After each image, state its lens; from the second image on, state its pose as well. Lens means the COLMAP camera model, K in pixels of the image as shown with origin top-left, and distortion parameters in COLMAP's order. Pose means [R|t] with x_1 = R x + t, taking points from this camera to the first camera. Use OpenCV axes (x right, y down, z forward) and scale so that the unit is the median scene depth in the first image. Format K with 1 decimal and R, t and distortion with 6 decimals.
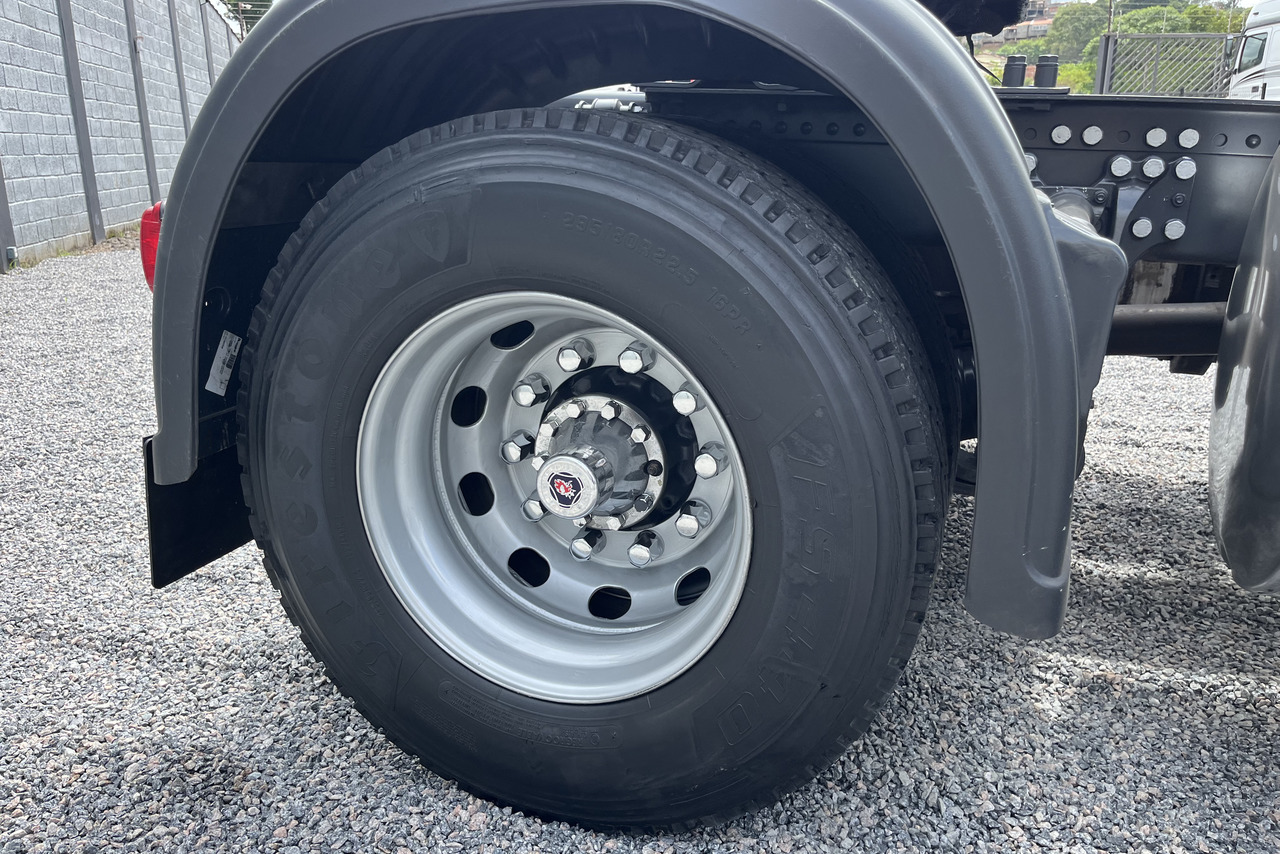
lens RADIAL K [[962.7, 0, 644.4], [0, 962.7, 411.7], [0, 0, 1]] dist [0.069064, -0.121645]
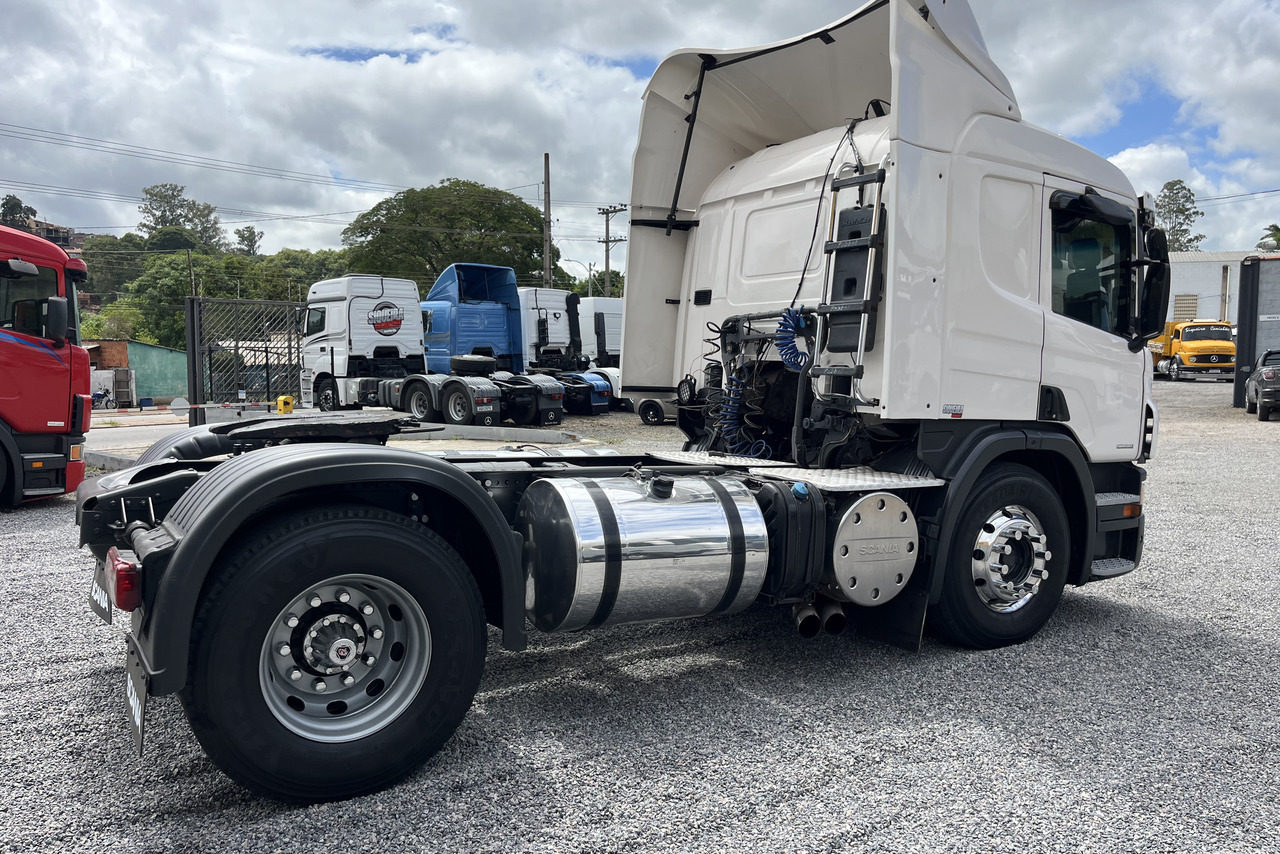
lens RADIAL K [[960.0, 0, 640.6], [0, 960.0, 470.6], [0, 0, 1]] dist [-0.008335, -0.001549]
pose [[0.630200, -0.076438, 0.772661, -1.268796], [0.206058, 0.975923, -0.071519, -0.035936], [-0.748591, 0.204284, 0.630777, -1.047719]]
